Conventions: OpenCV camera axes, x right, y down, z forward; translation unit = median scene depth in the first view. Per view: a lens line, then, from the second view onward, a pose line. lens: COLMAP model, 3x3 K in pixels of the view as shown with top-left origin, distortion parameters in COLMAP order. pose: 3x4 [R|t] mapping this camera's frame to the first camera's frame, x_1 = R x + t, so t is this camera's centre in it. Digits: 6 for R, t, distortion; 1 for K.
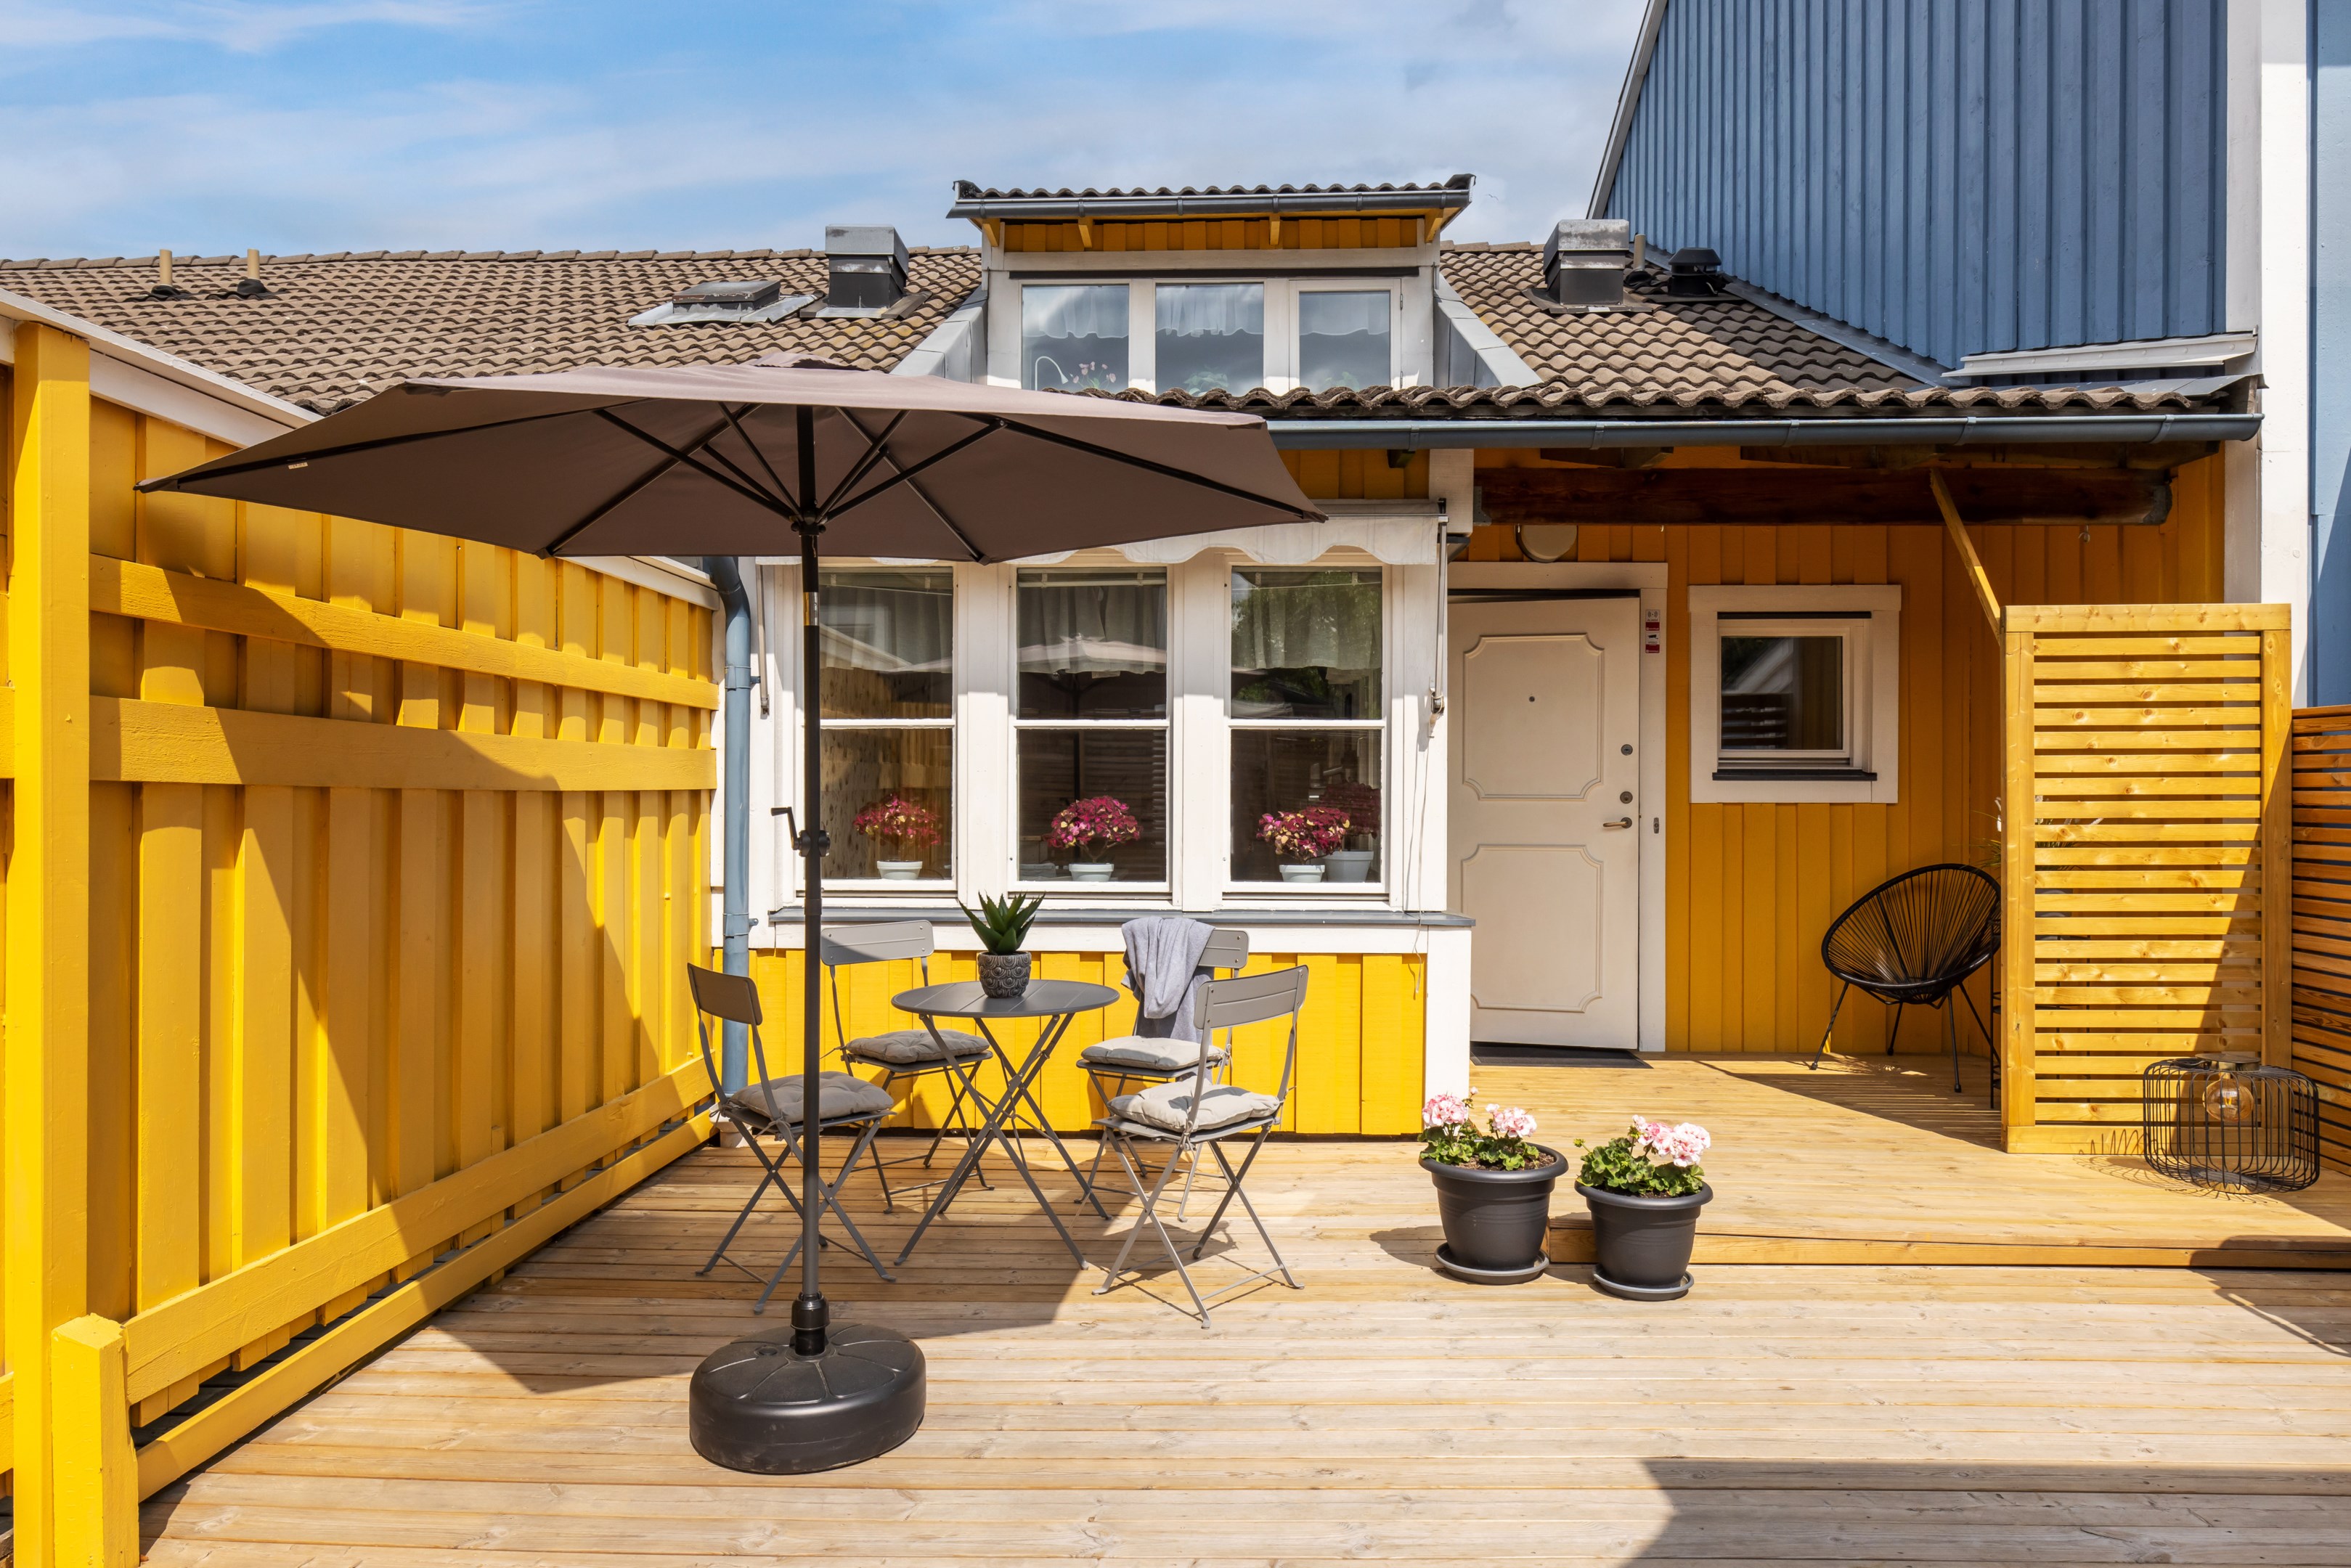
lens RADIAL K [[1482.9, 0, 1173.1], [0, 1482.9, 794.7], [0, 0, 1]] dist [-0.000308, 0.002210]
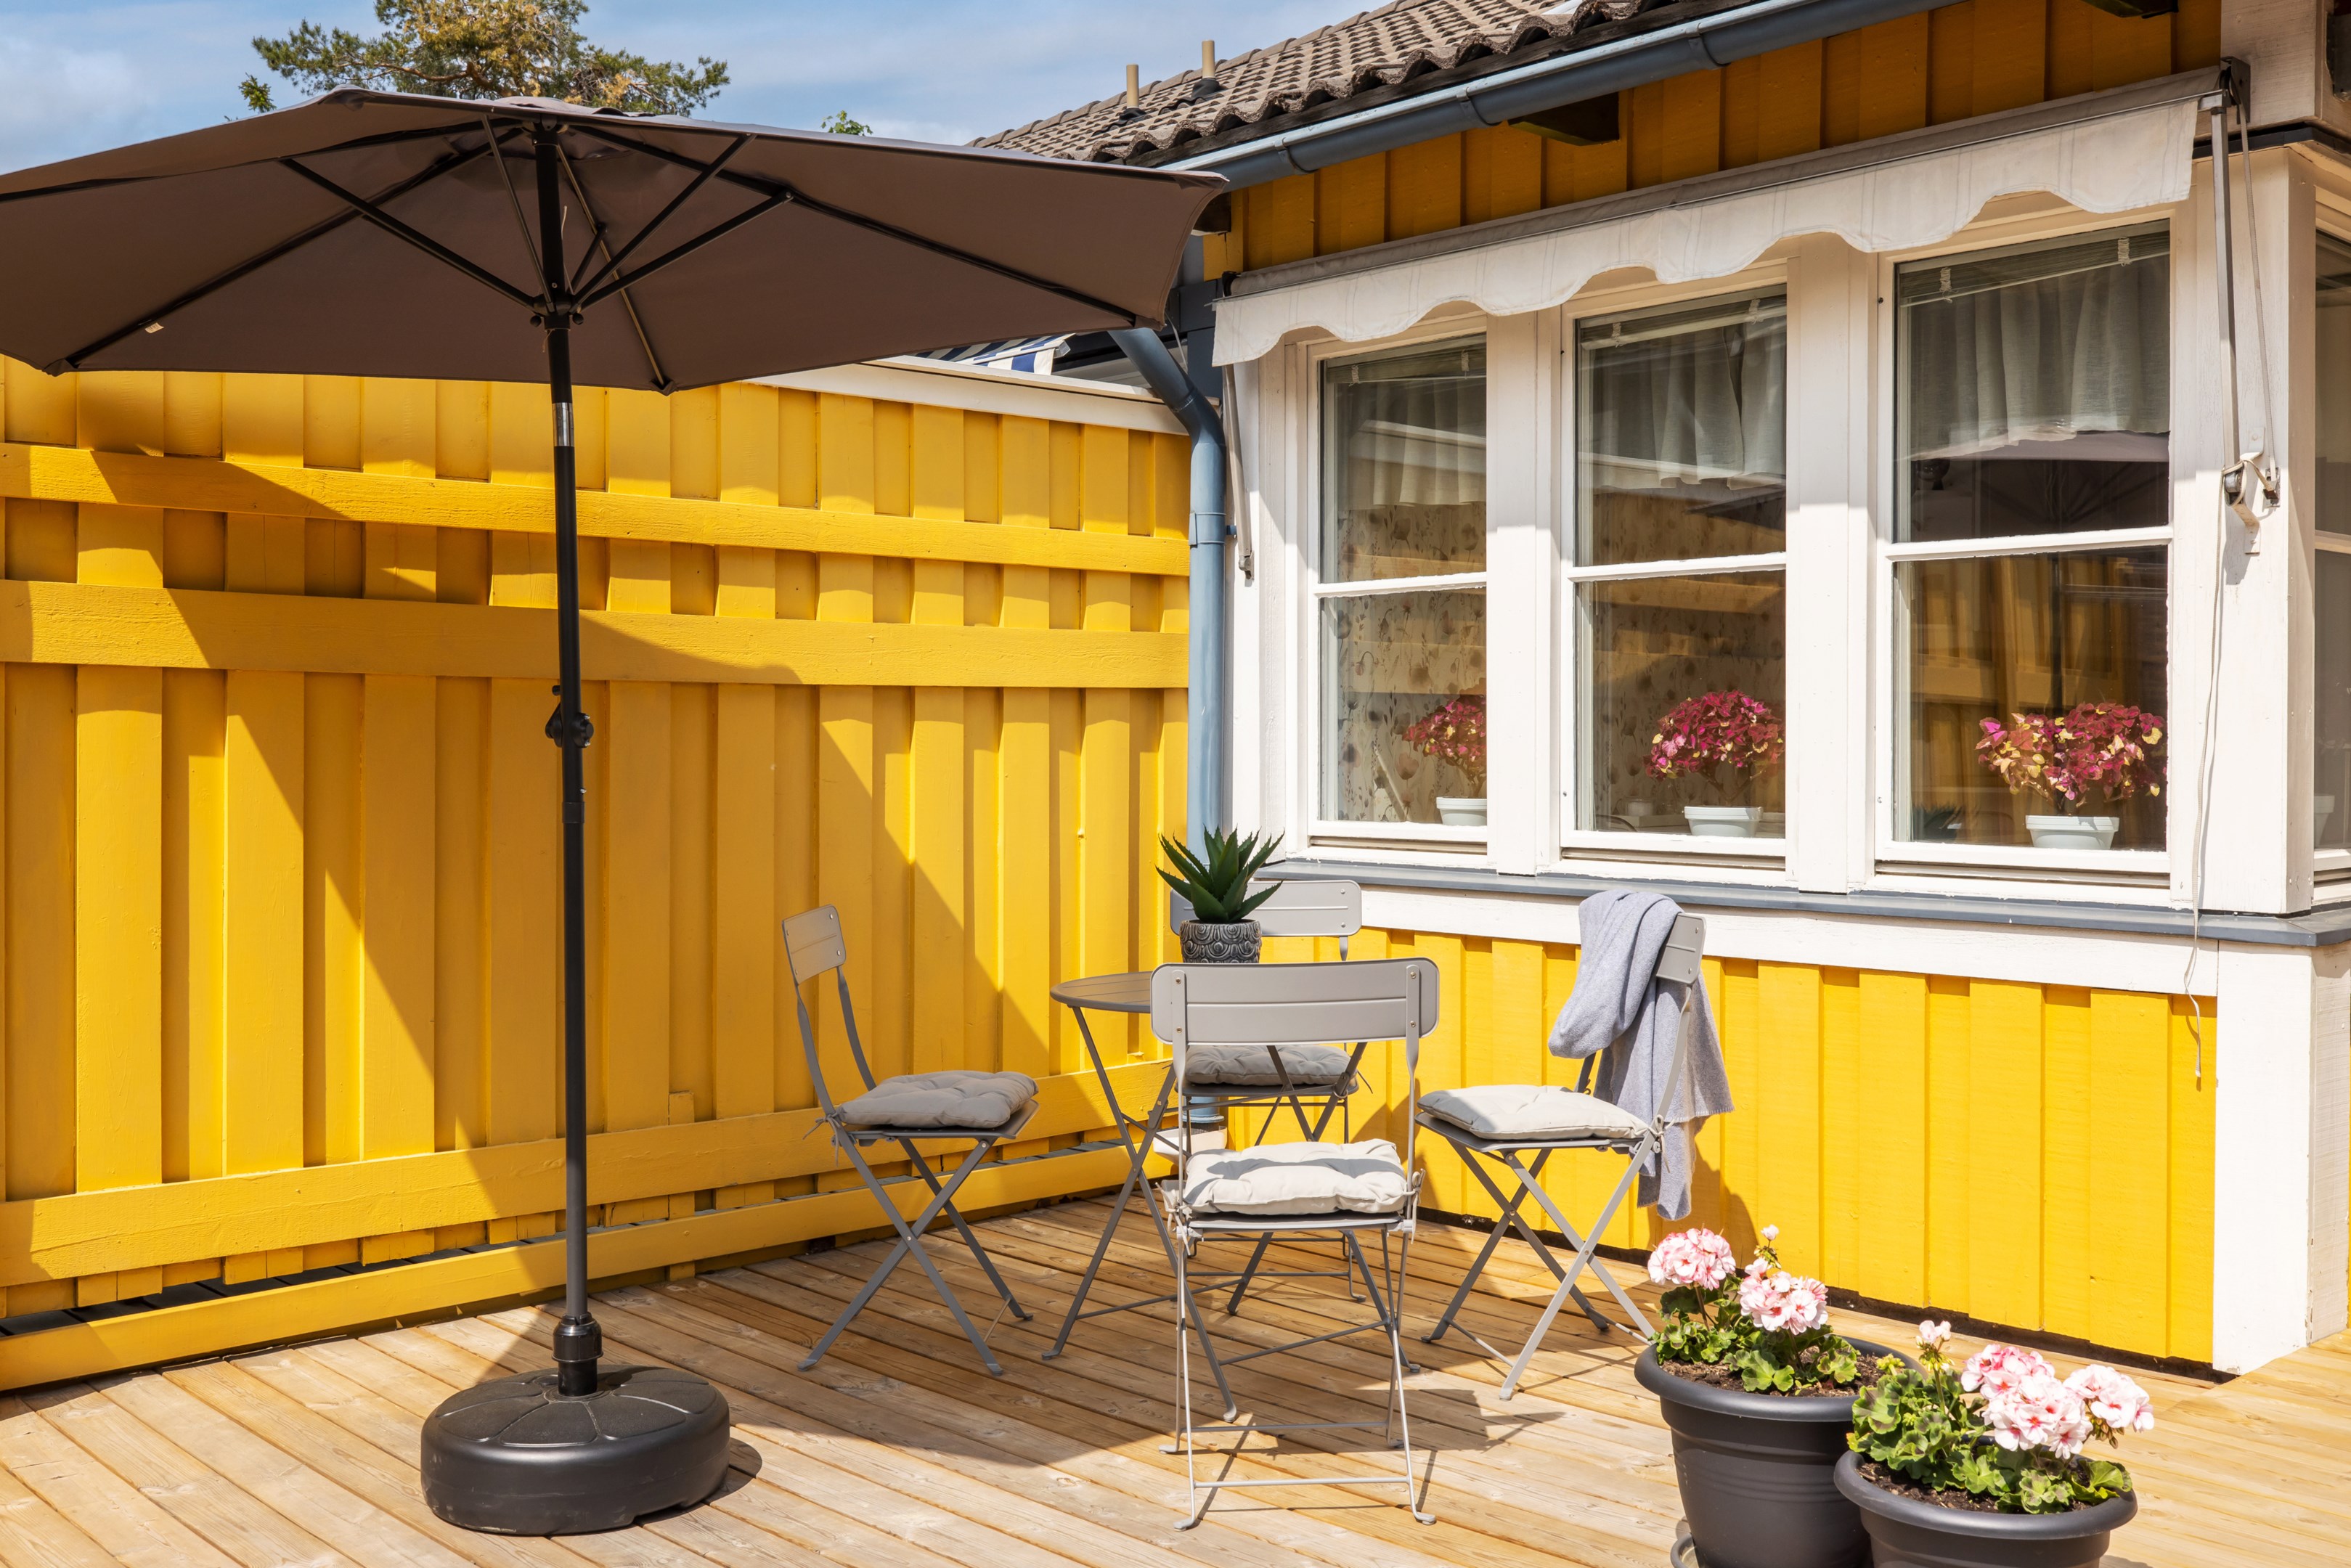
lens RADIAL K [[2266.0, 0, 1177.6], [0, 2266.0, 775.4], [0, 0, 1]] dist [0.002962, 0.000000]
pose [[0.700806, 0.009842, -0.713284, 0.610770], [0.001104, 0.999889, 0.014881, 0.029135], [0.713351, -0.011216, 0.700717, 0.302014]]
